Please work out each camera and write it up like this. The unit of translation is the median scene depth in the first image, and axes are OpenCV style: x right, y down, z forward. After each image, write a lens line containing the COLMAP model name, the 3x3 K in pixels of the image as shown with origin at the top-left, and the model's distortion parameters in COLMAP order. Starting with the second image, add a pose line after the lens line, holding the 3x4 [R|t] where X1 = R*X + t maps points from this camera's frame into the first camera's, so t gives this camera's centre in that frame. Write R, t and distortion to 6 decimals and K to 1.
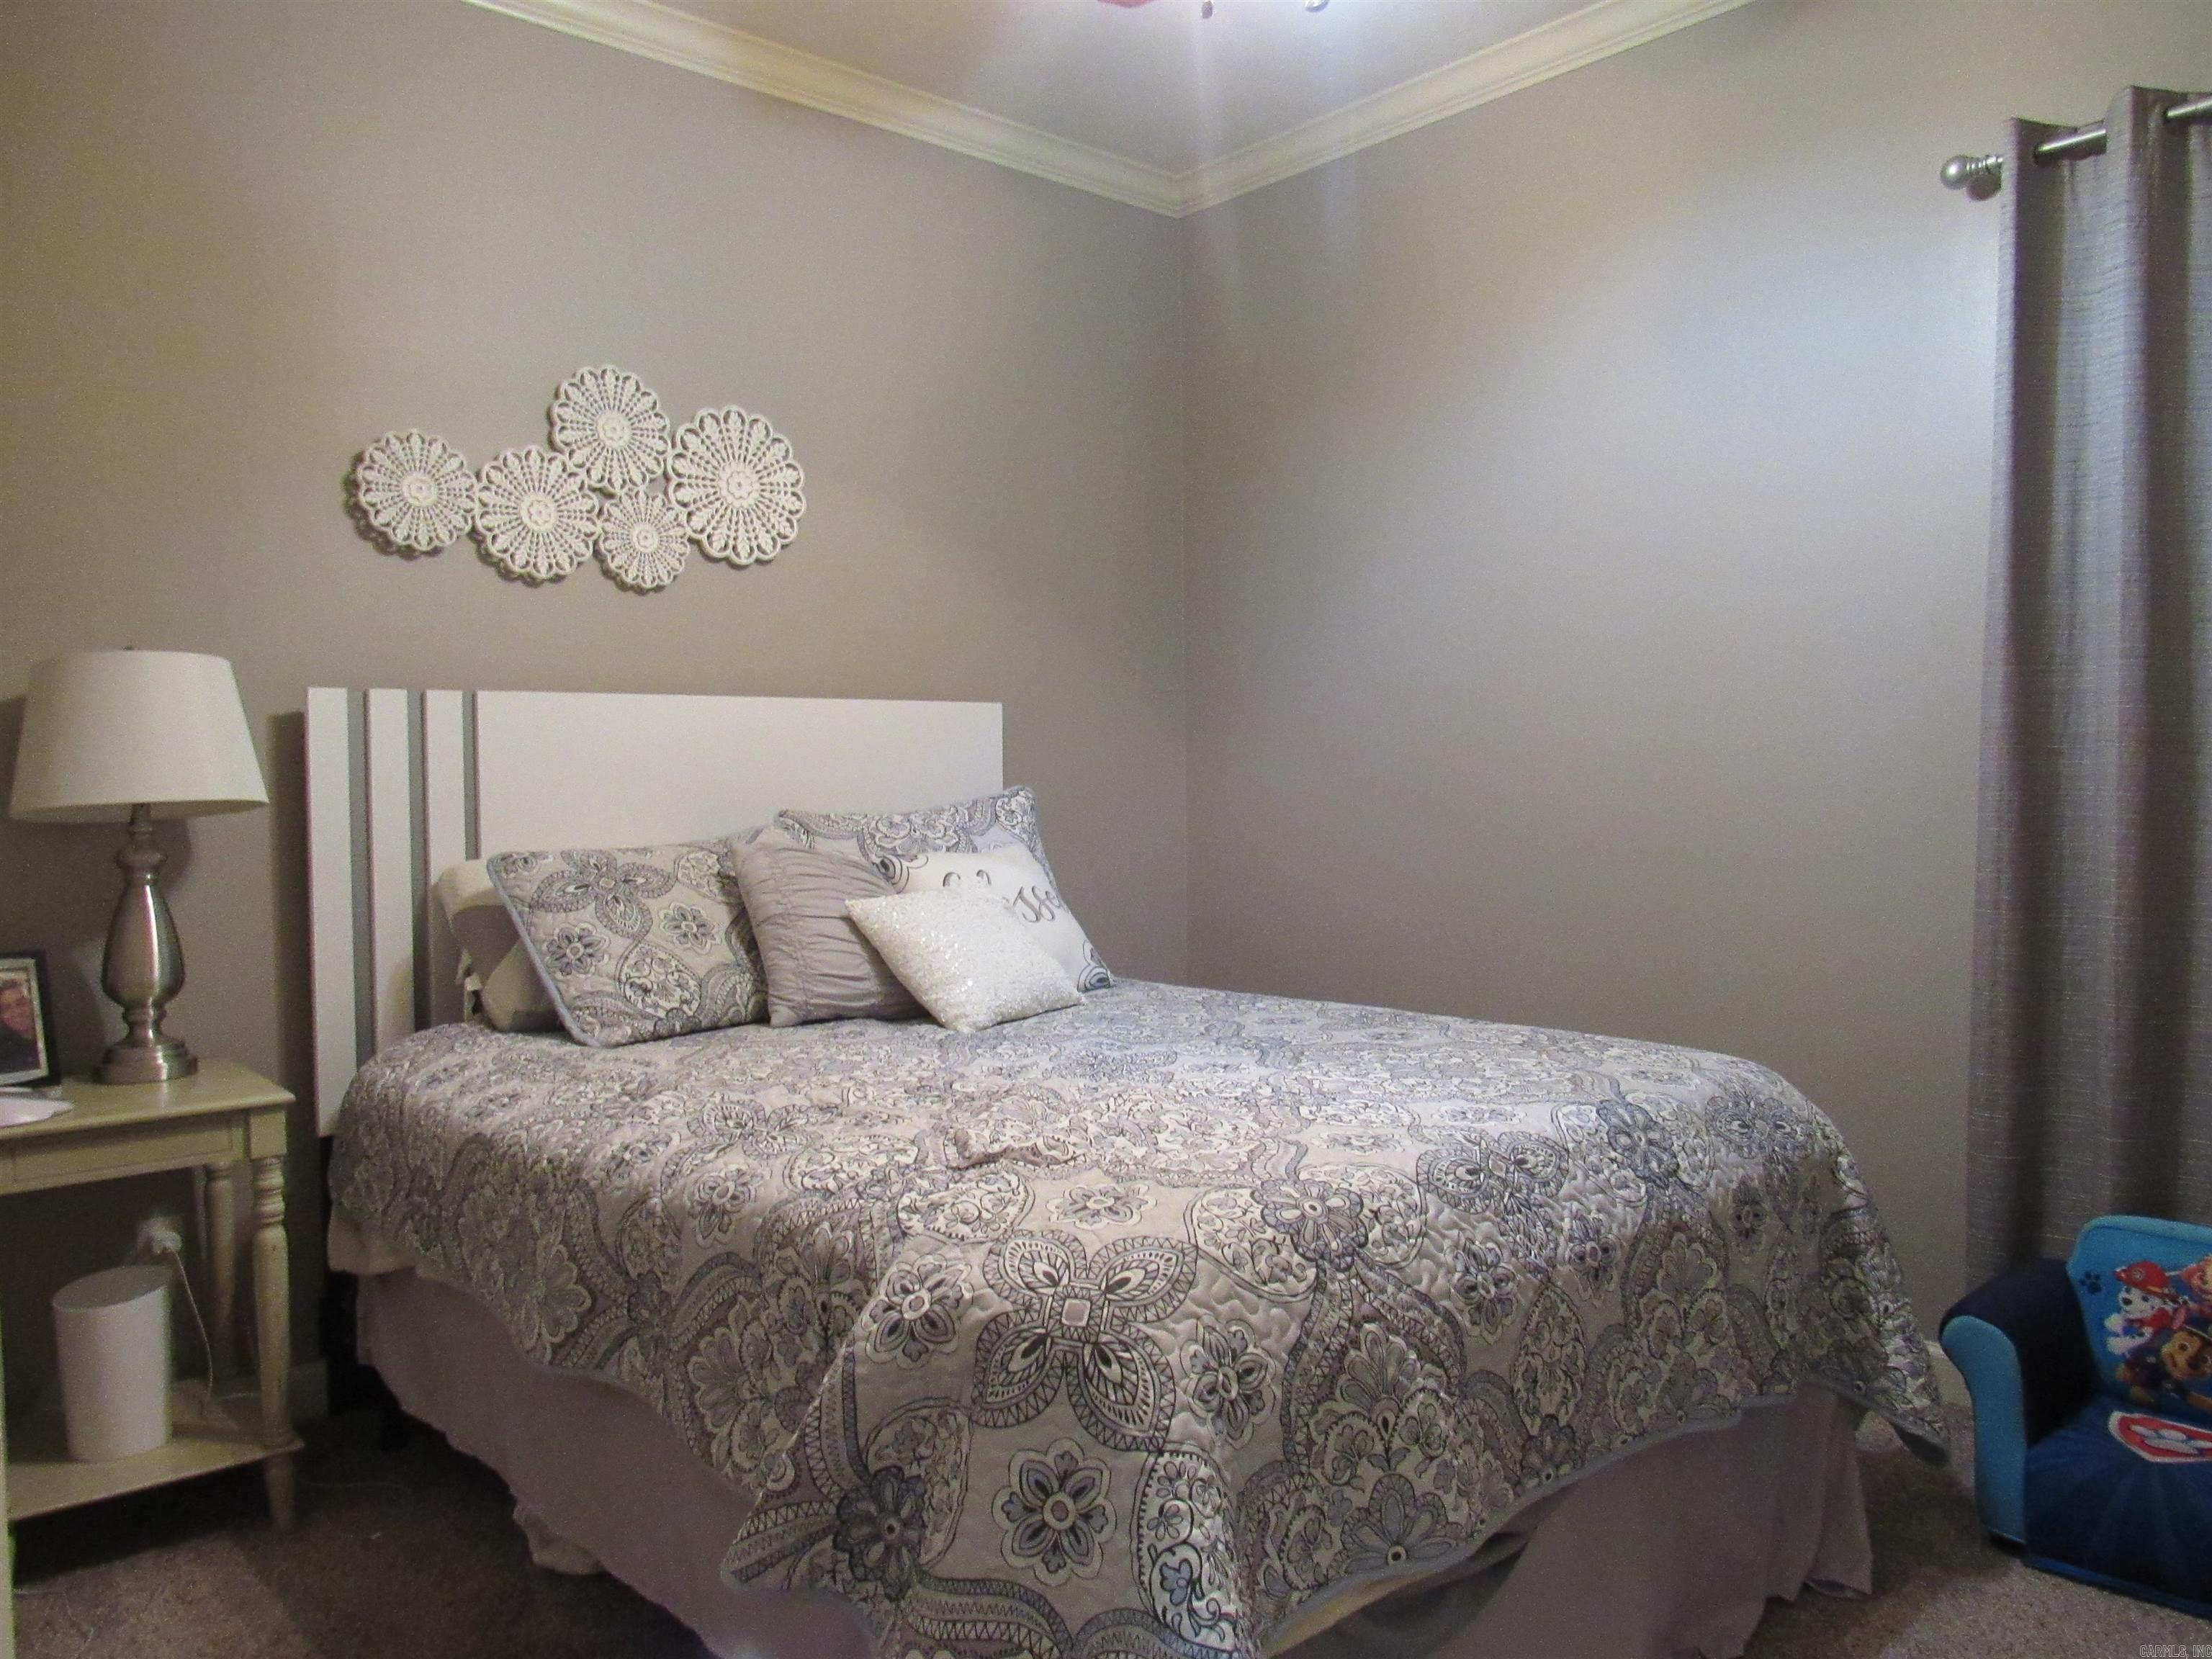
lens RADIAL K [[1596.7, 0, 1104.6], [0, 1596.7, 839.9], [0, 0, 1]] dist [-0.027356, 0.016439]
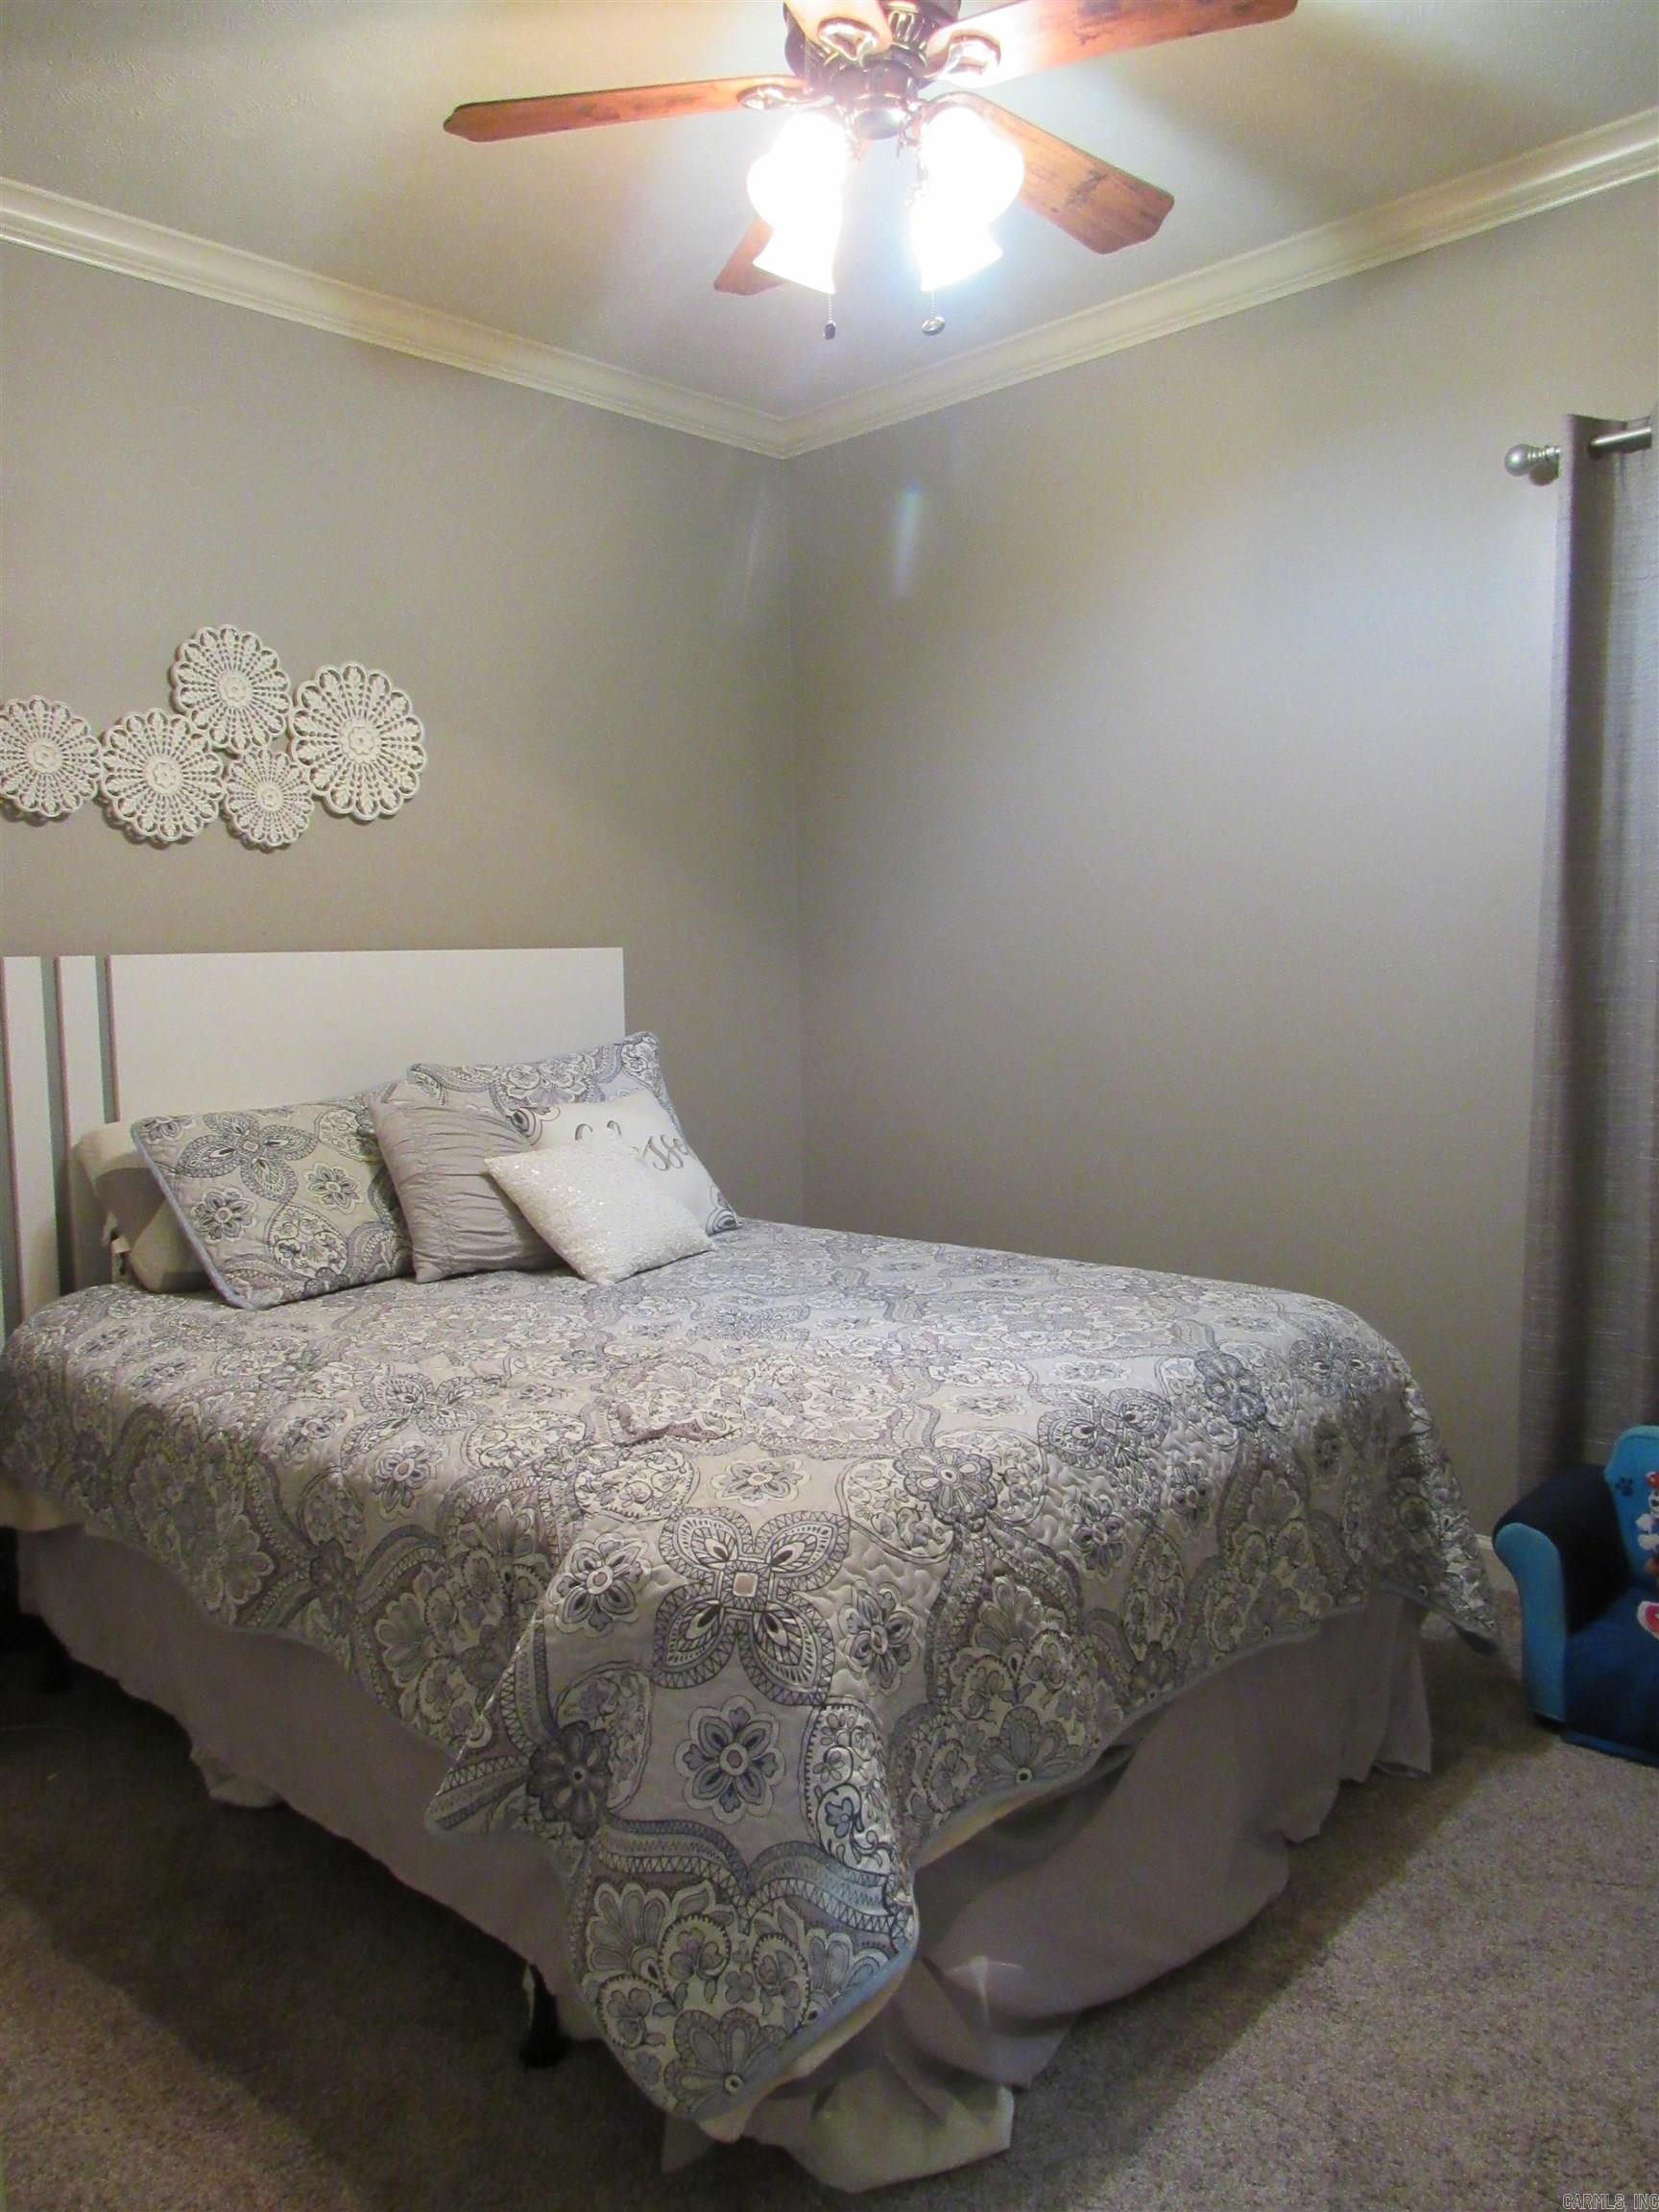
lens RADIAL K [[1596.7, 0, 816.0], [0, 1596.7, 1099.6], [0, 0, 1]] dist [-0.027356, 0.016439]
pose [[0.997155, -0.017499, 0.073322, -0.028770], [0.013729, 0.998574, 0.051598, -0.066883], [-0.074120, -0.050445, 0.995973, -0.070191]]
